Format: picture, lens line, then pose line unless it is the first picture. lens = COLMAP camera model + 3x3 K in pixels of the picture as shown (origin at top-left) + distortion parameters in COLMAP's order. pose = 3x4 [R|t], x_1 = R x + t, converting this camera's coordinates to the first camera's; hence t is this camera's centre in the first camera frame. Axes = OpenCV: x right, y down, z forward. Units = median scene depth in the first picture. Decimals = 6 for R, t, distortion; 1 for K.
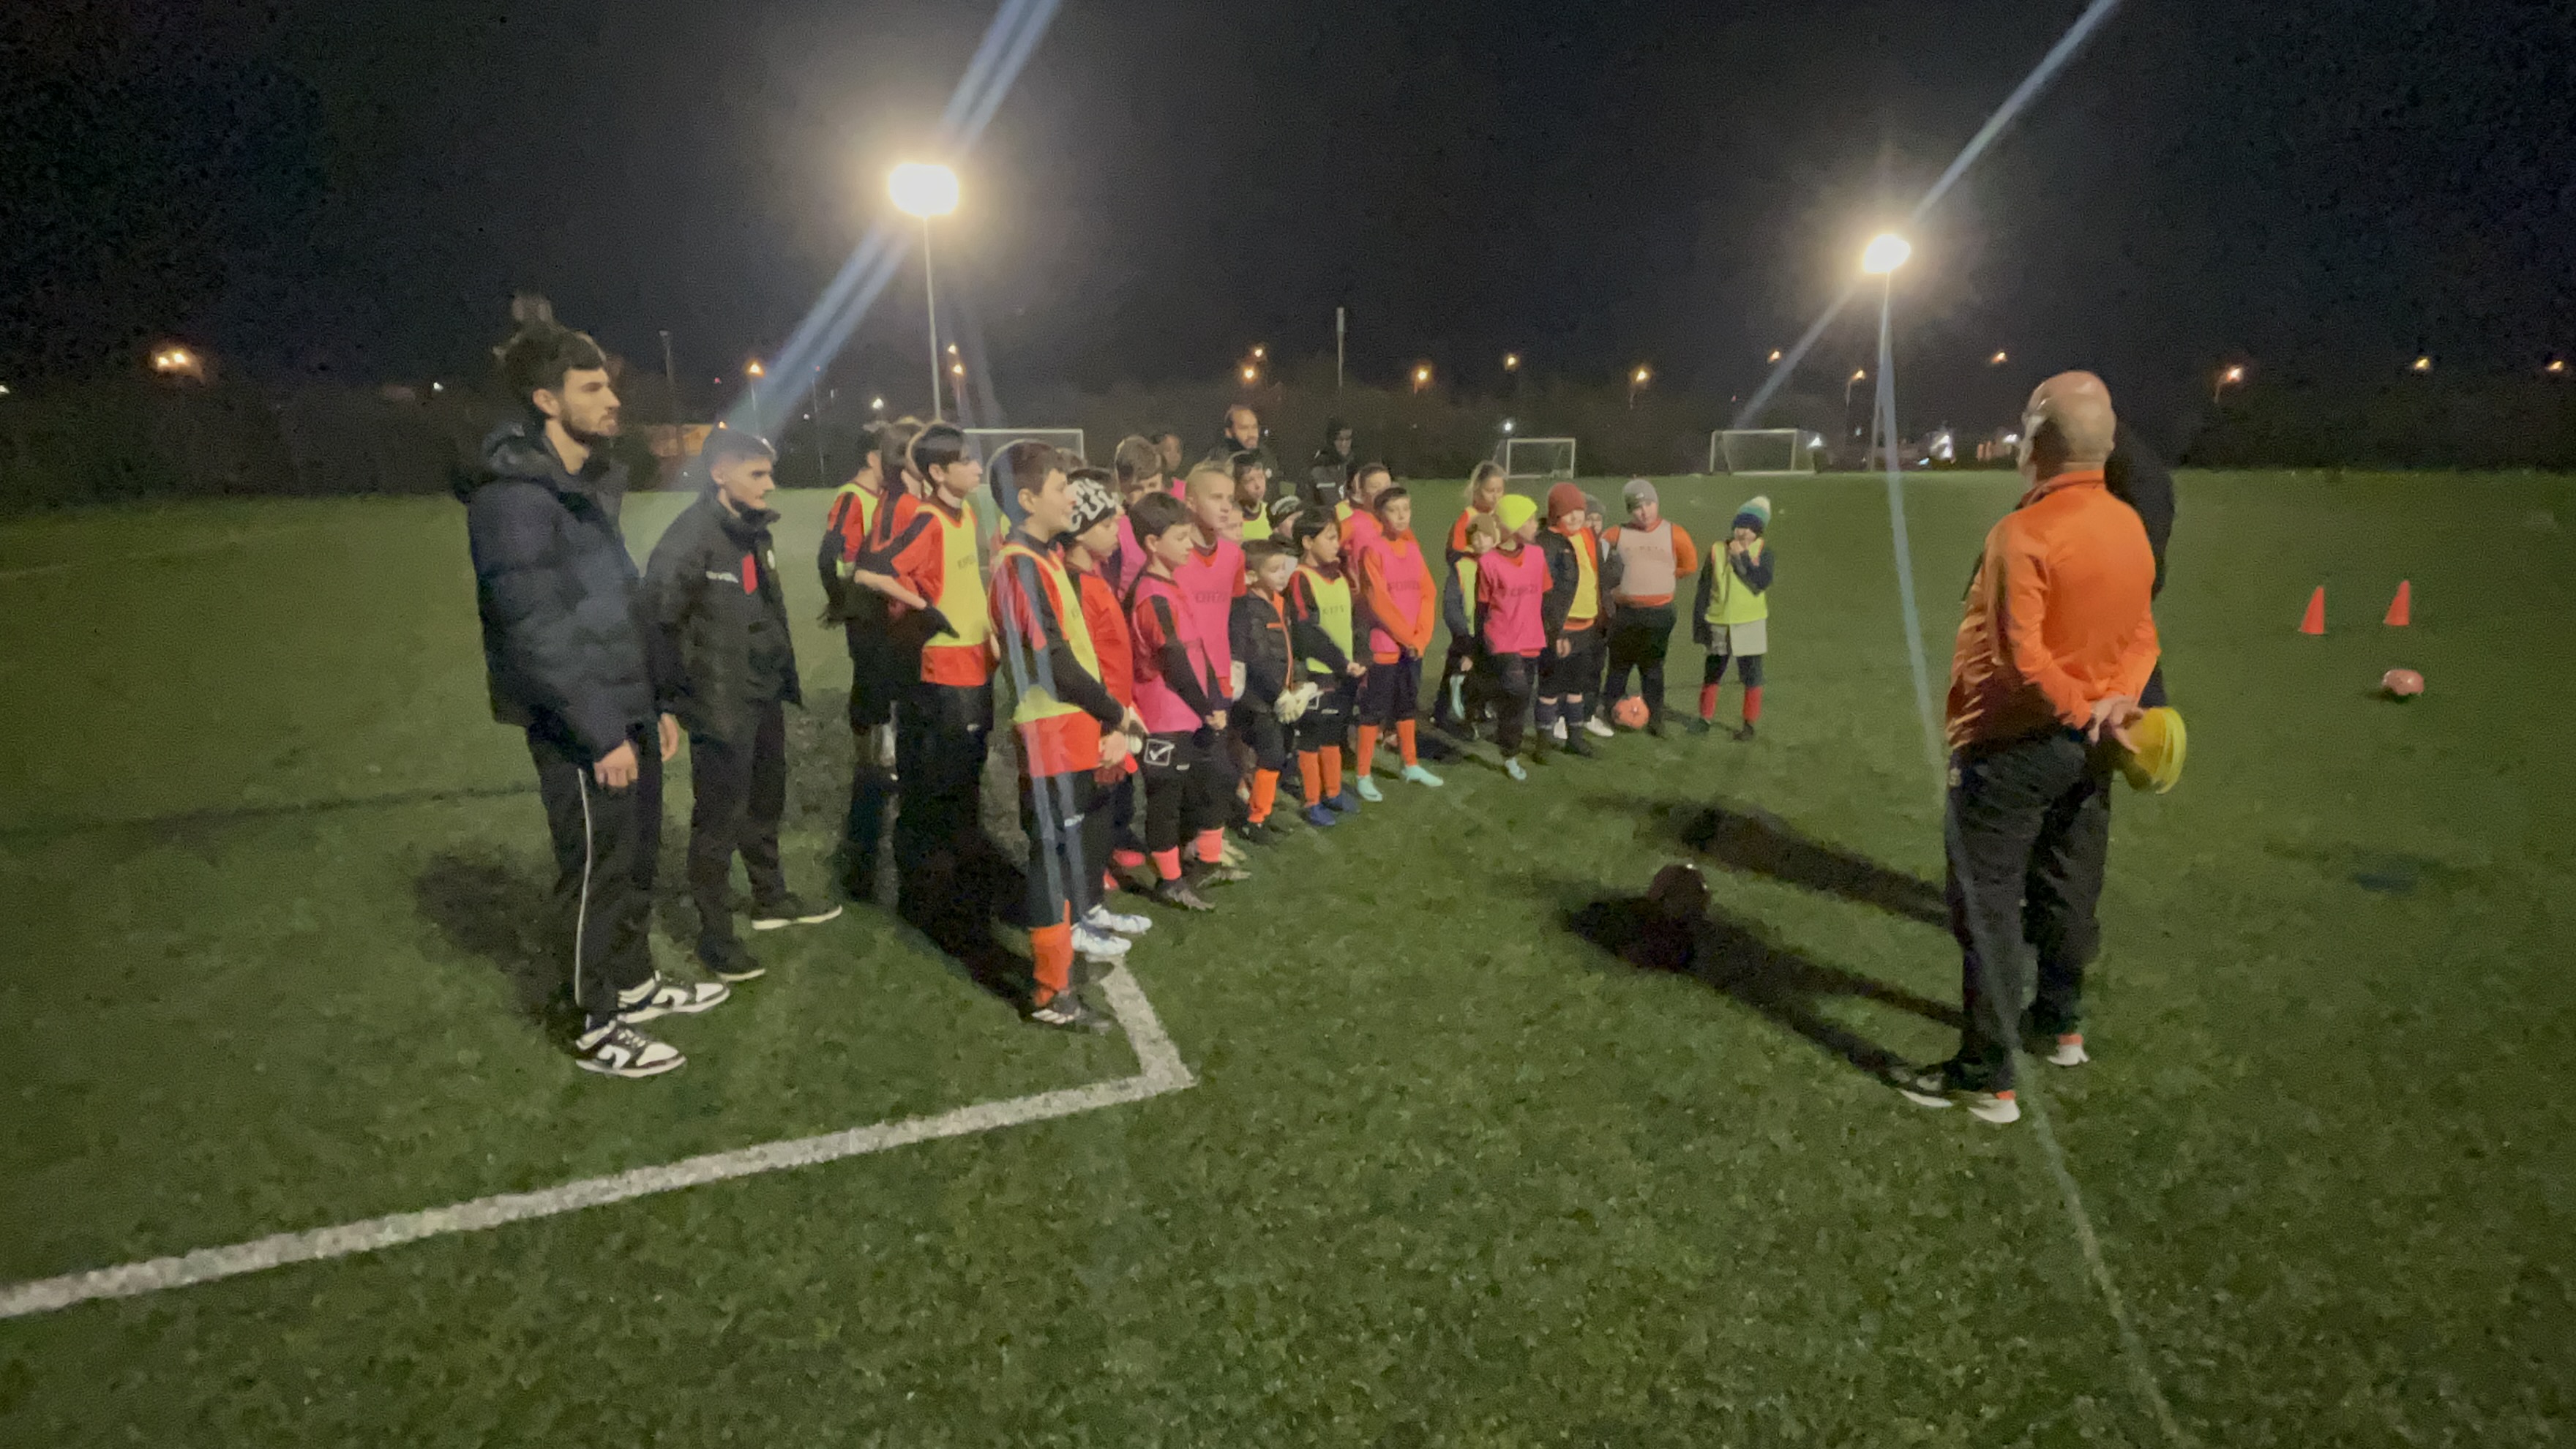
lens RADIAL K [[1278.5, 0, 1295.8], [0, 1278.5, 725.3], [0, 0, 1]] dist [0.001163, 0.000076]
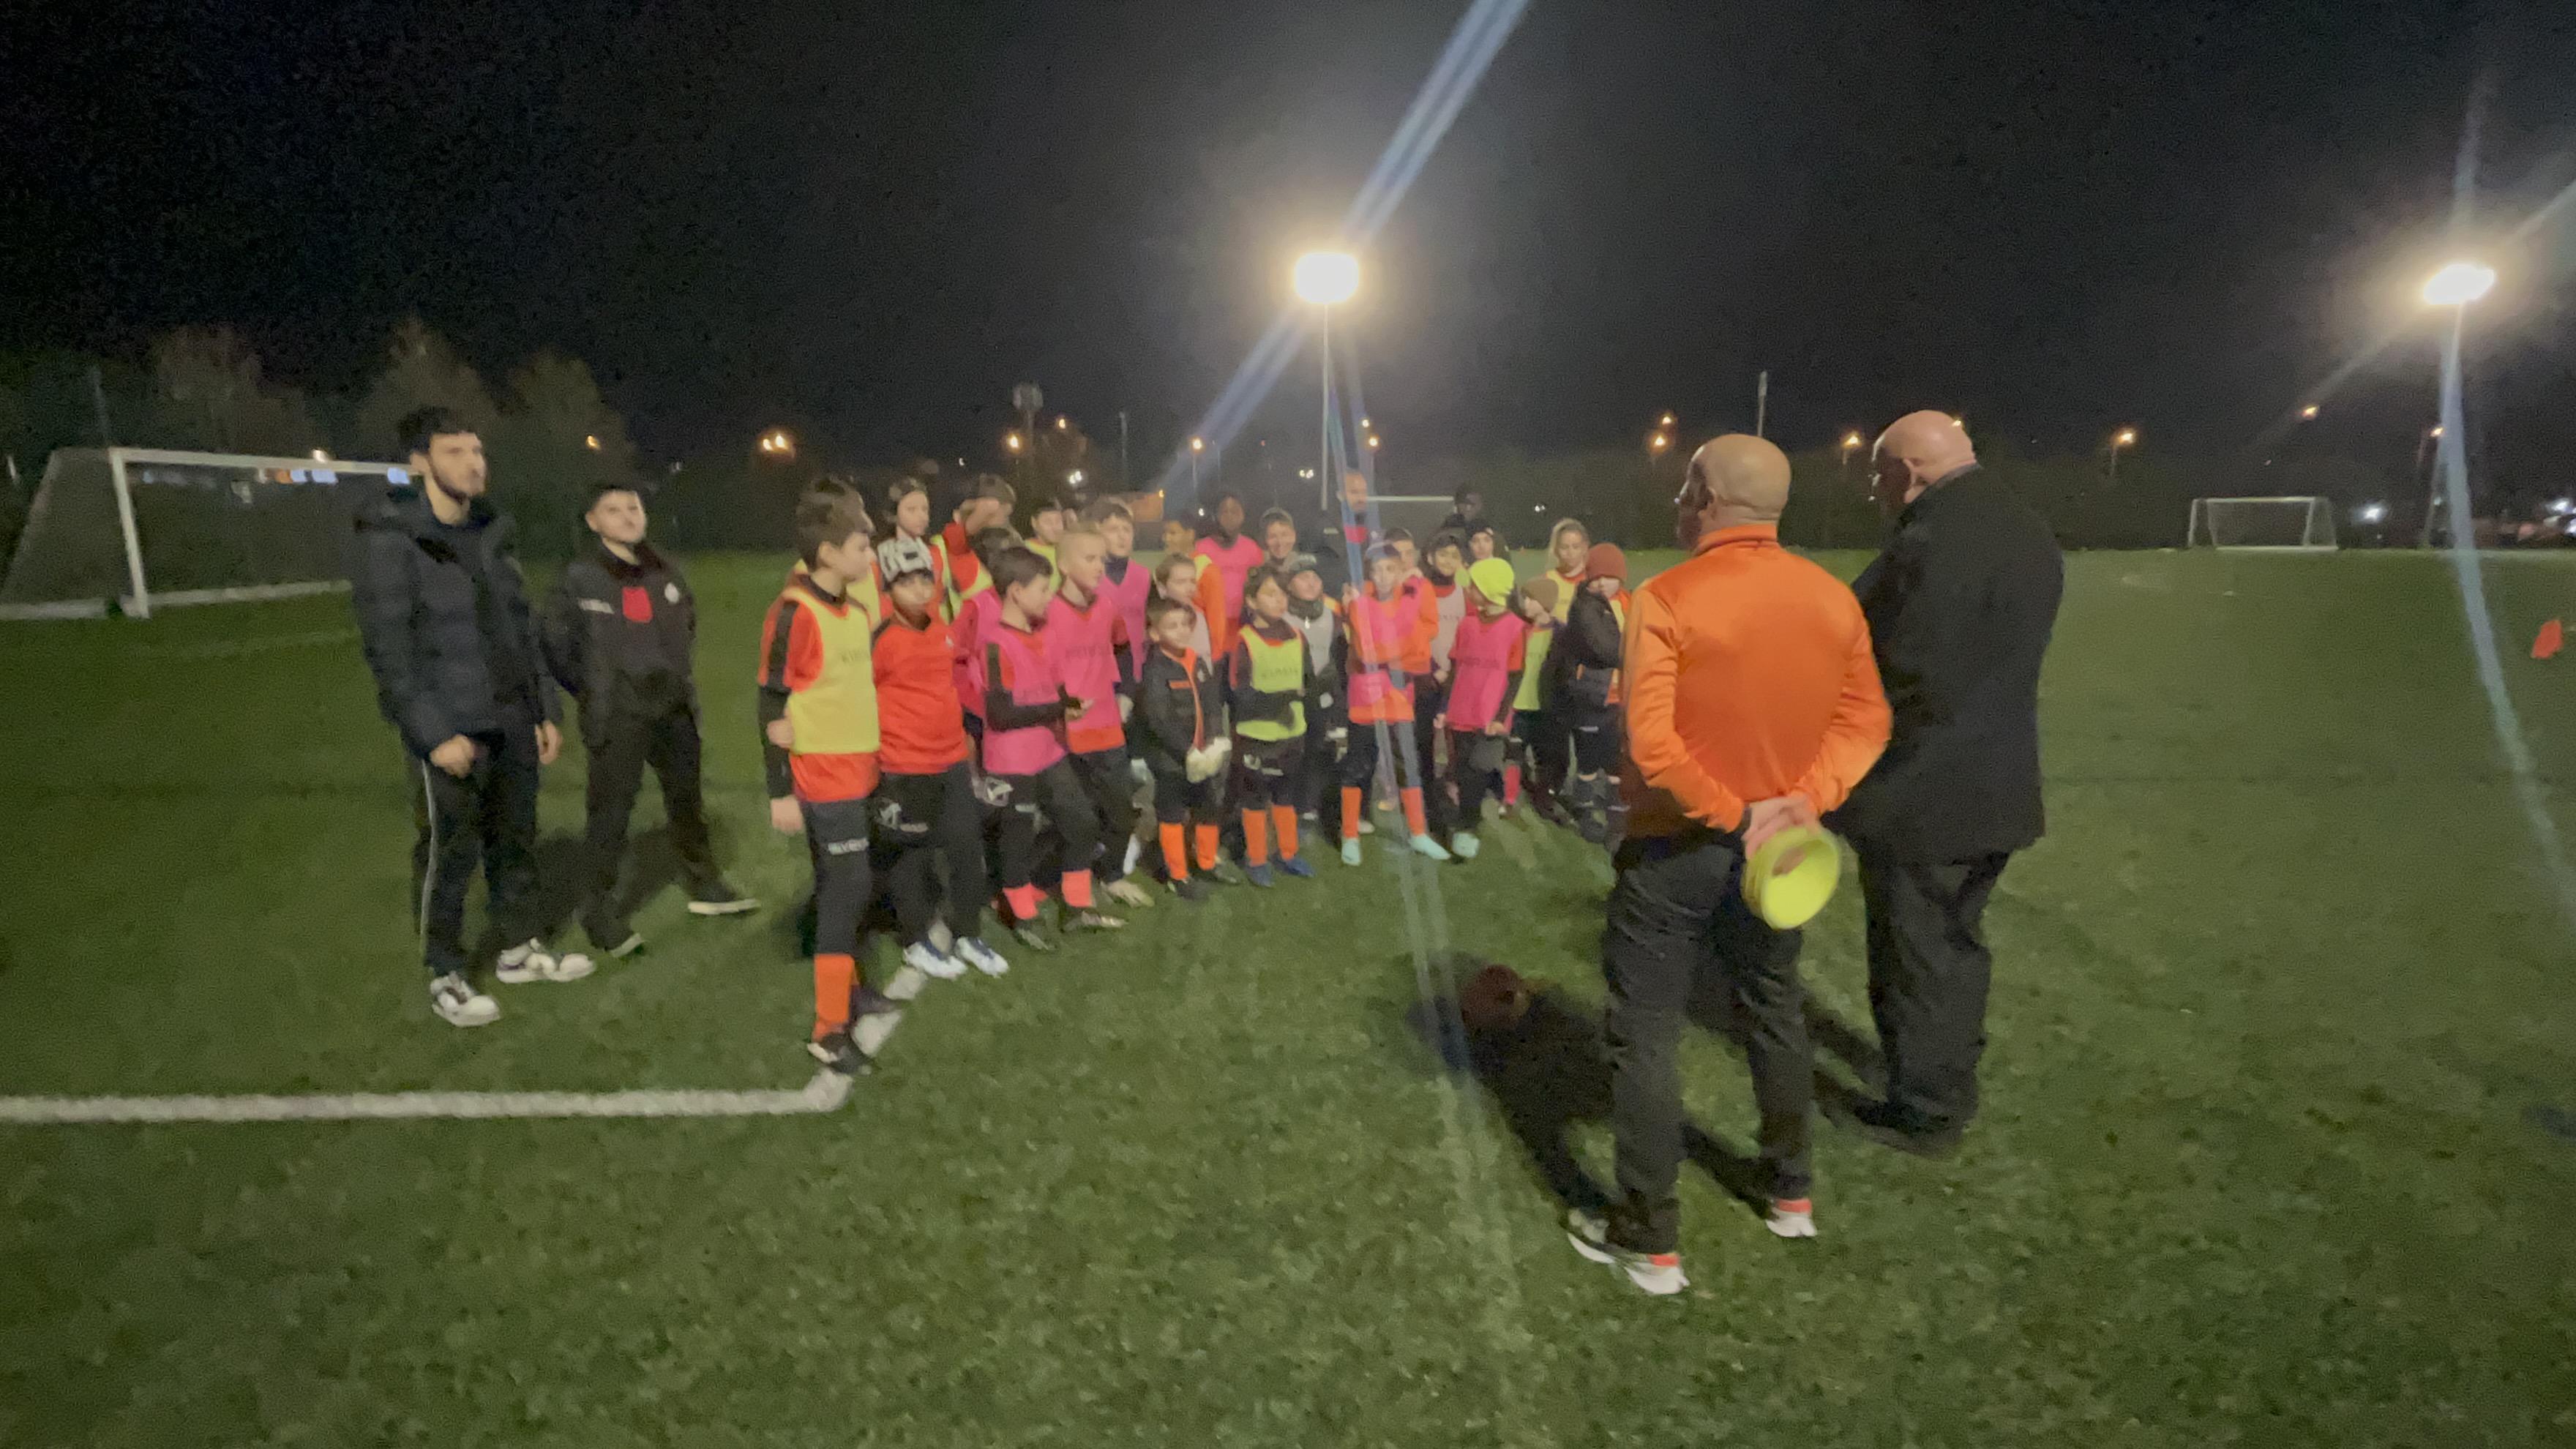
lens RADIAL K [[1278.5, 0, 1295.8], [0, 1278.5, 725.3], [0, 0, 1]] dist [0.001163, 0.000076]
pose [[0.943804, 0.056617, -0.325621, 0.379948], [-0.073620, 0.996479, -0.040125, -0.007657], [0.322203, 0.061842, 0.944648, 0.065364]]
